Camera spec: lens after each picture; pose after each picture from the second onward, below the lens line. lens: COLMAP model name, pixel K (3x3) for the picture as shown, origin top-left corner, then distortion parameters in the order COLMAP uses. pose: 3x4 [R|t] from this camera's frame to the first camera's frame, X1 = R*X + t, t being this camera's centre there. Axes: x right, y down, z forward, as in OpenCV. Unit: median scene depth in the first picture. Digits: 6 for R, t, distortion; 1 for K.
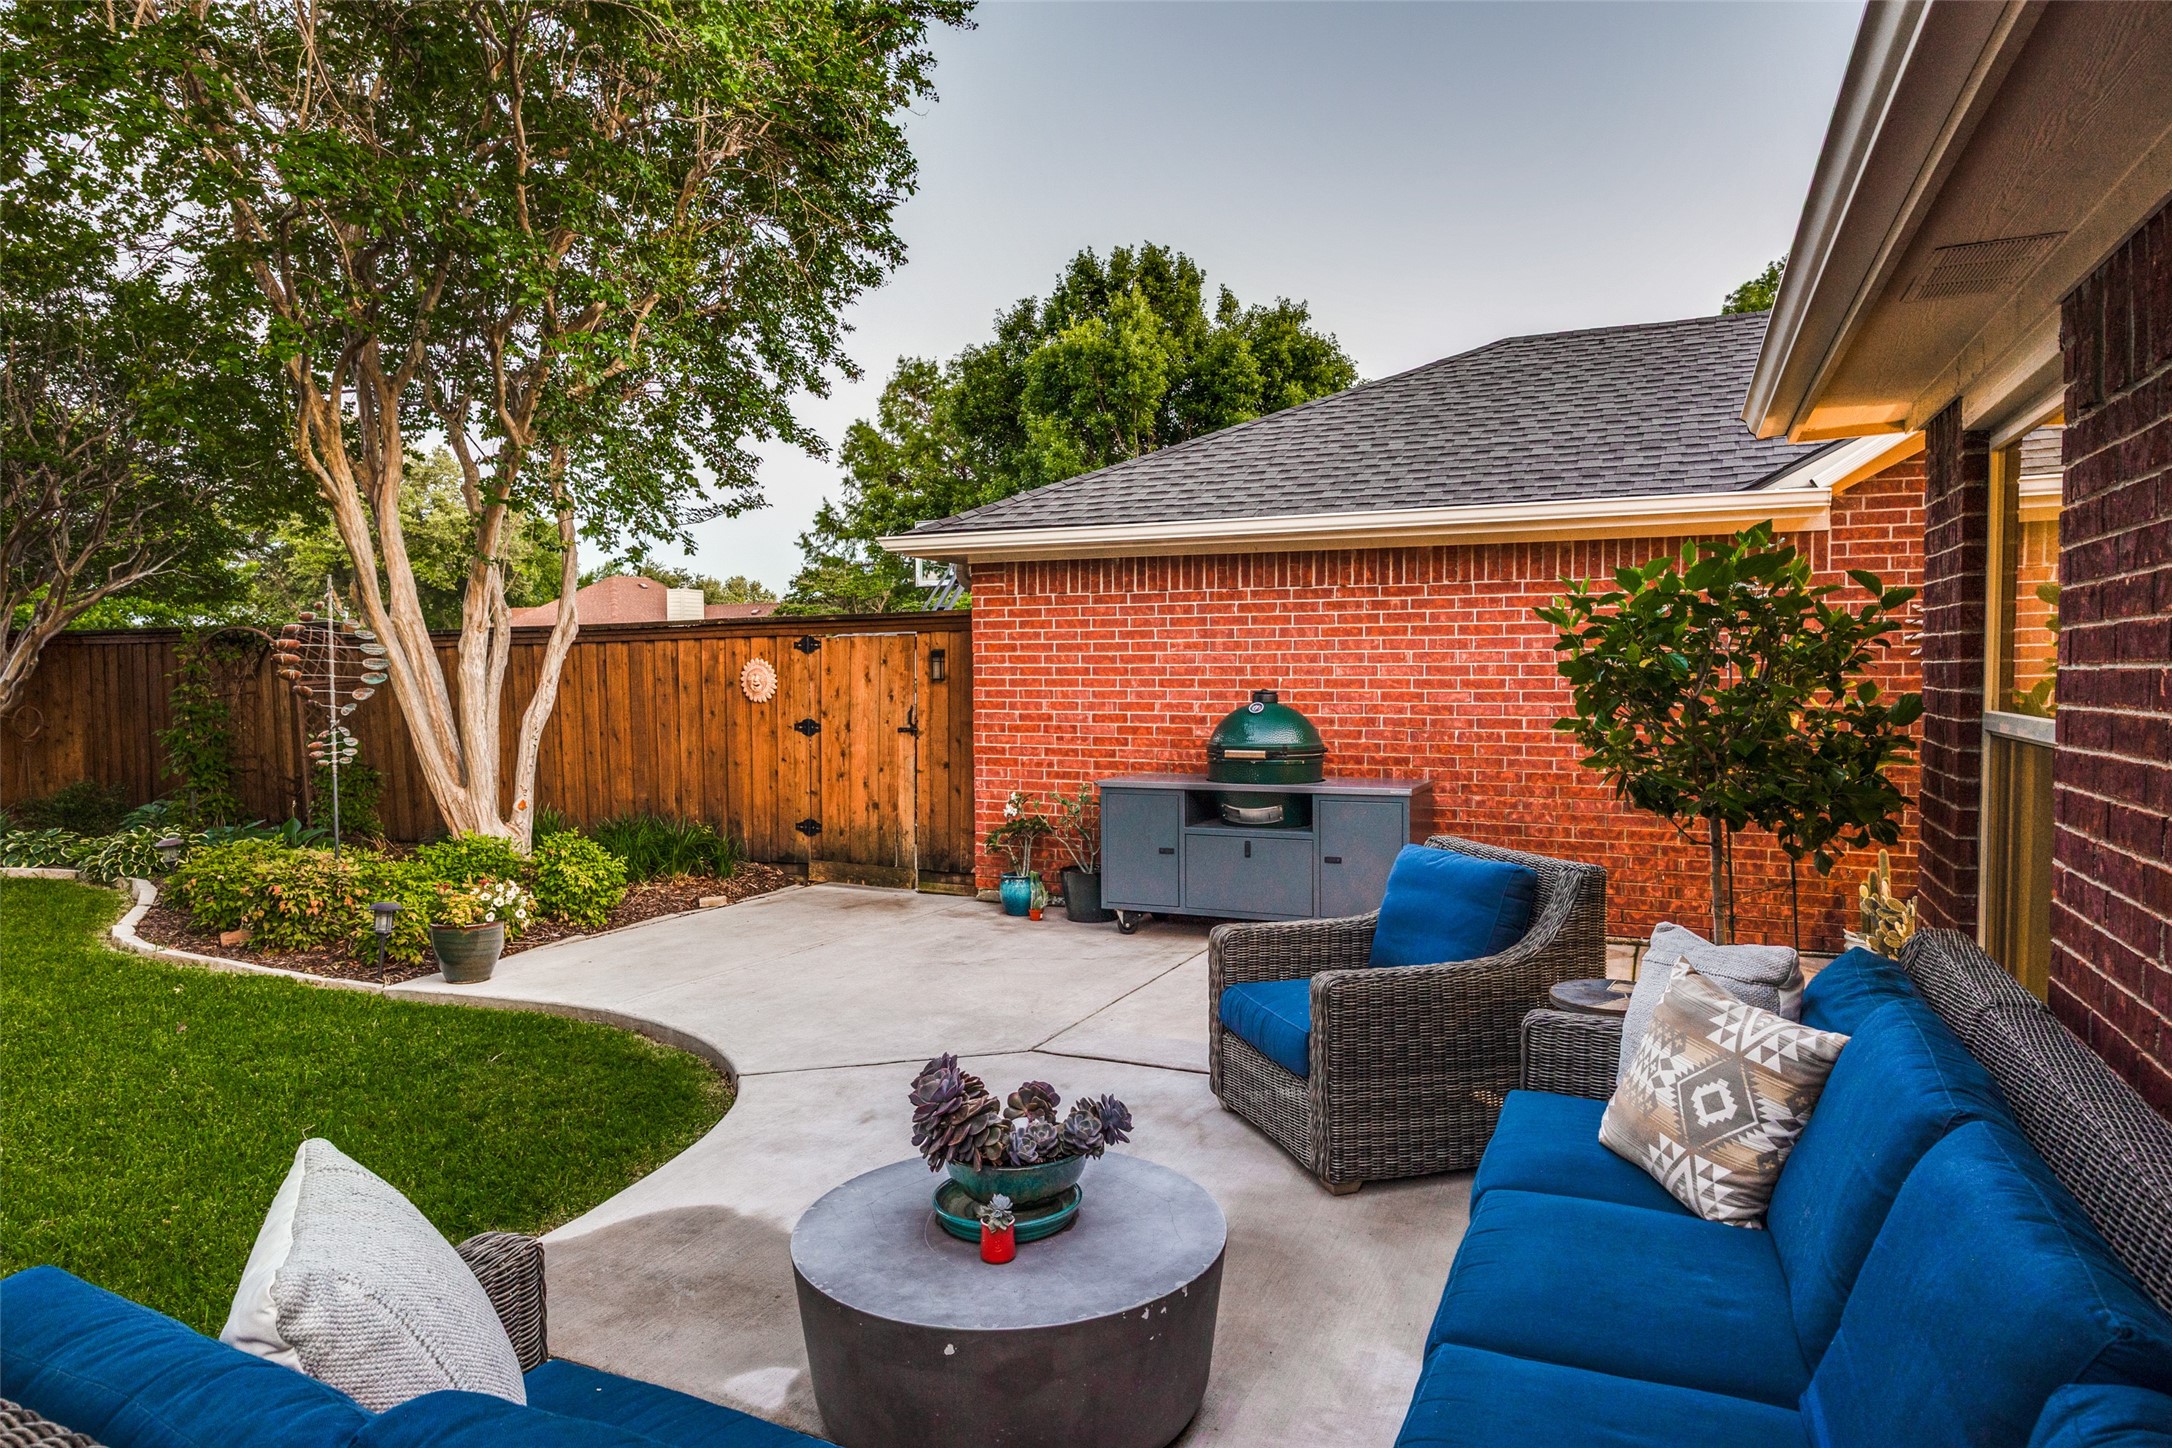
lens RADIAL K [[1259.6, 0, 1076.2], [0, 1259.6, 721.7], [0, 0, 1]] dist [0.003053, -0.000895]
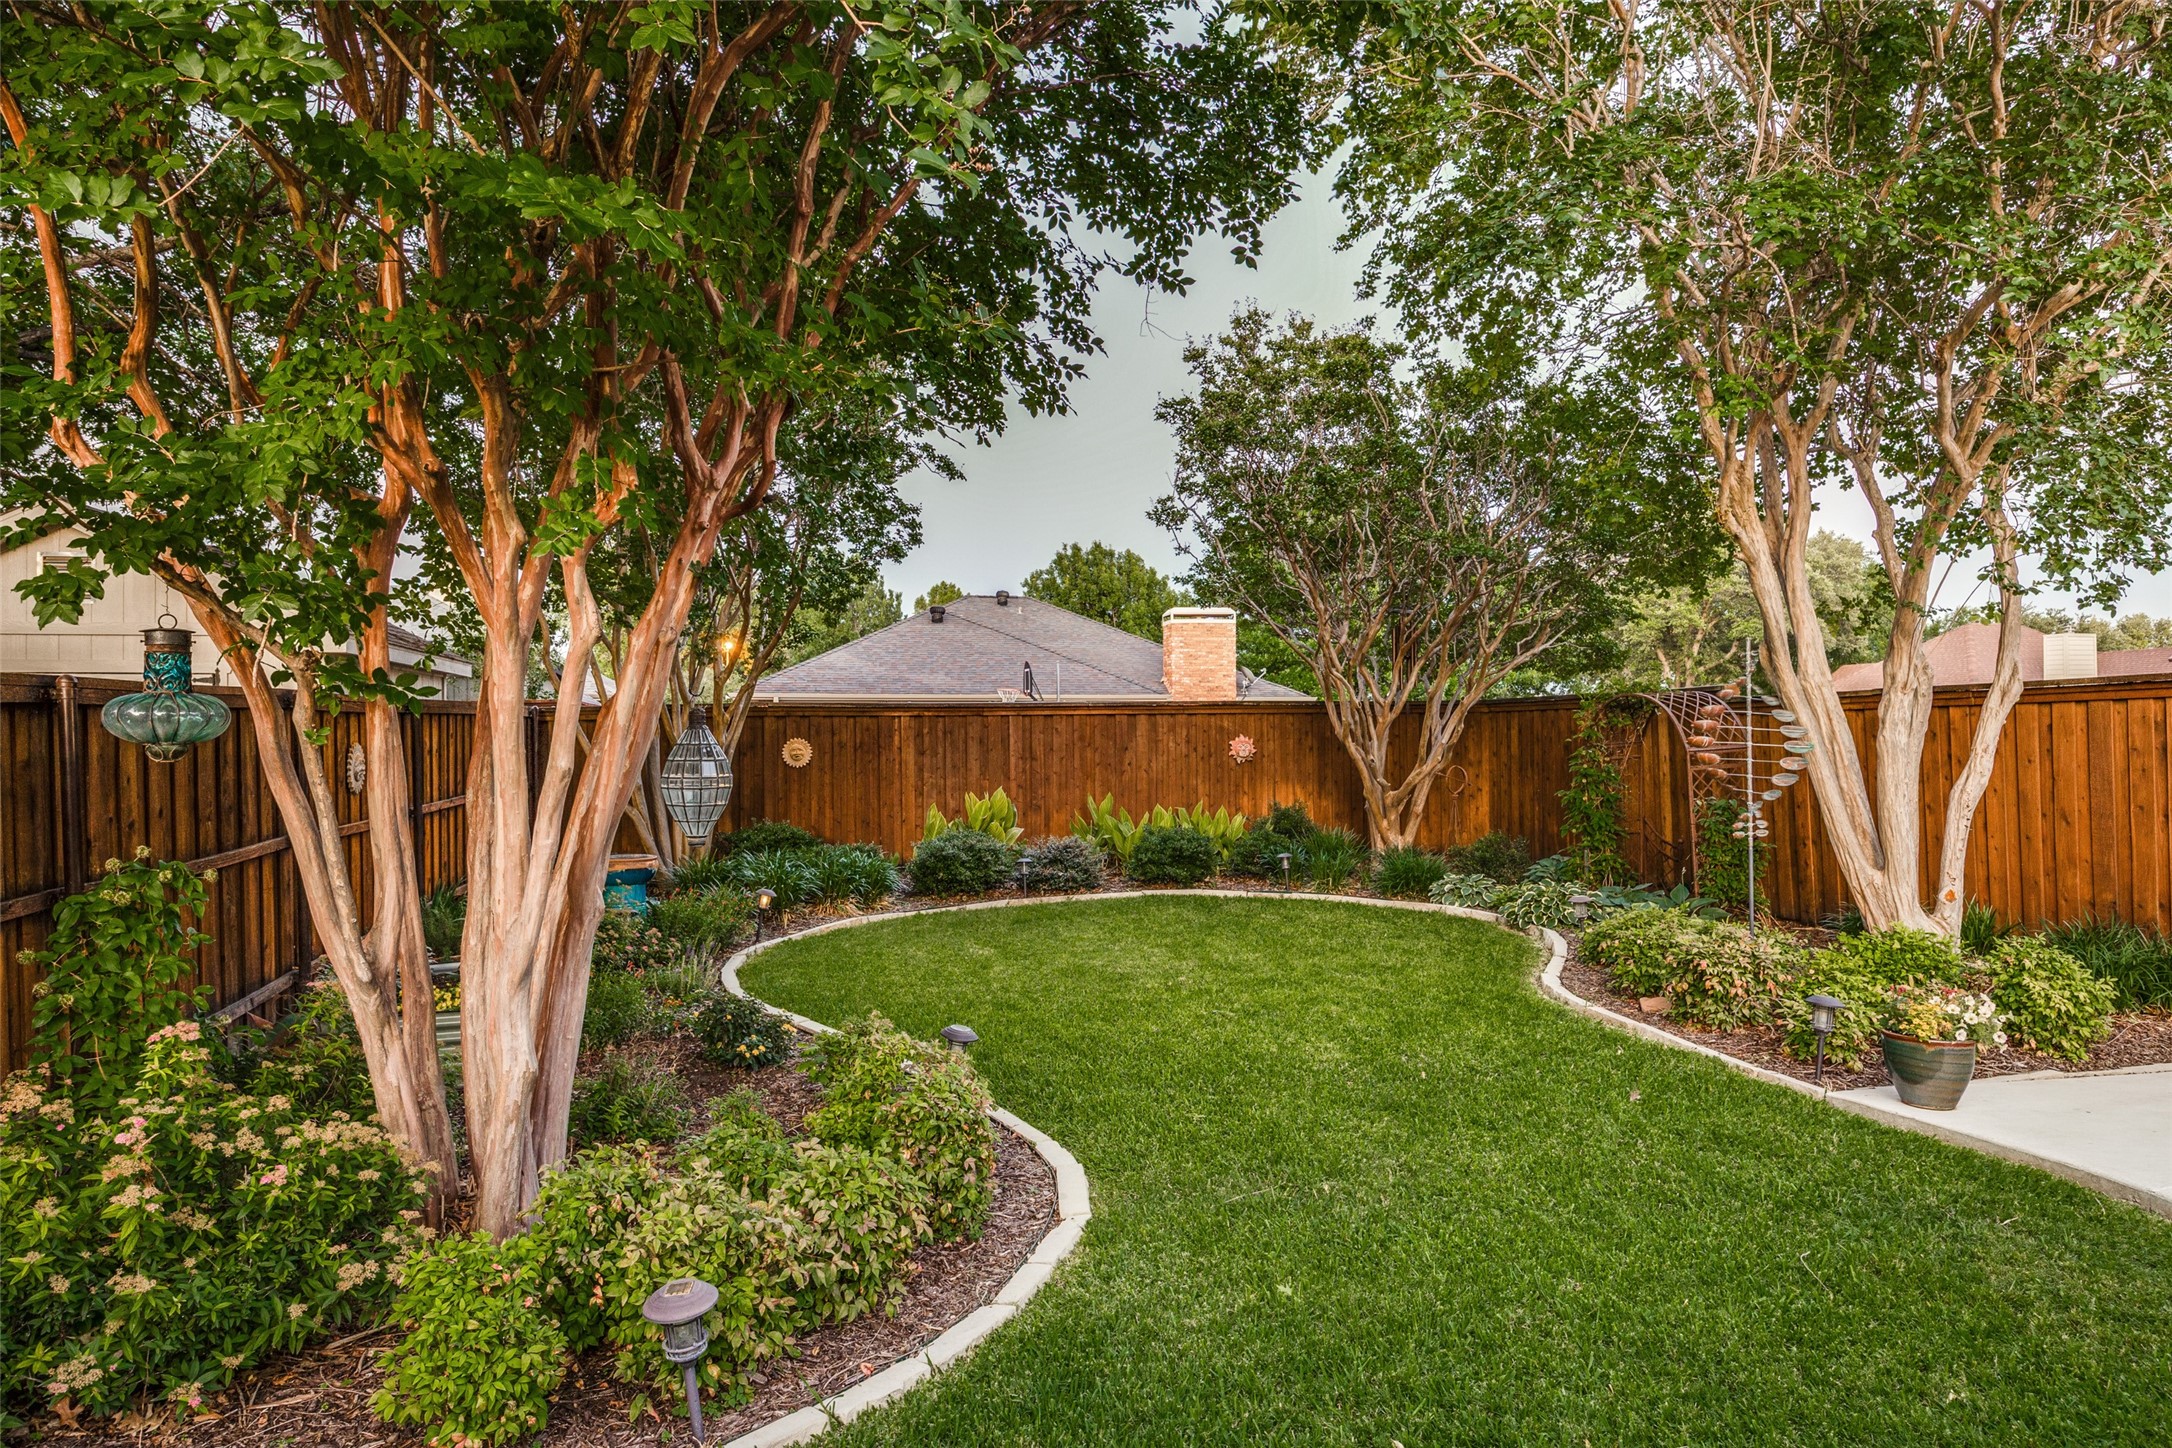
lens RADIAL K [[1151.6, 0, 1084.1], [0, 1151.6, 727.5], [0, 0, 1]] dist [-0.004712, -0.000665]
pose [[0.642991, 0.001926, -0.765871, -0.239540], [-0.030542, 0.999266, -0.023129, -0.012603], [0.765264, 0.038263, 0.642578, 0.054692]]
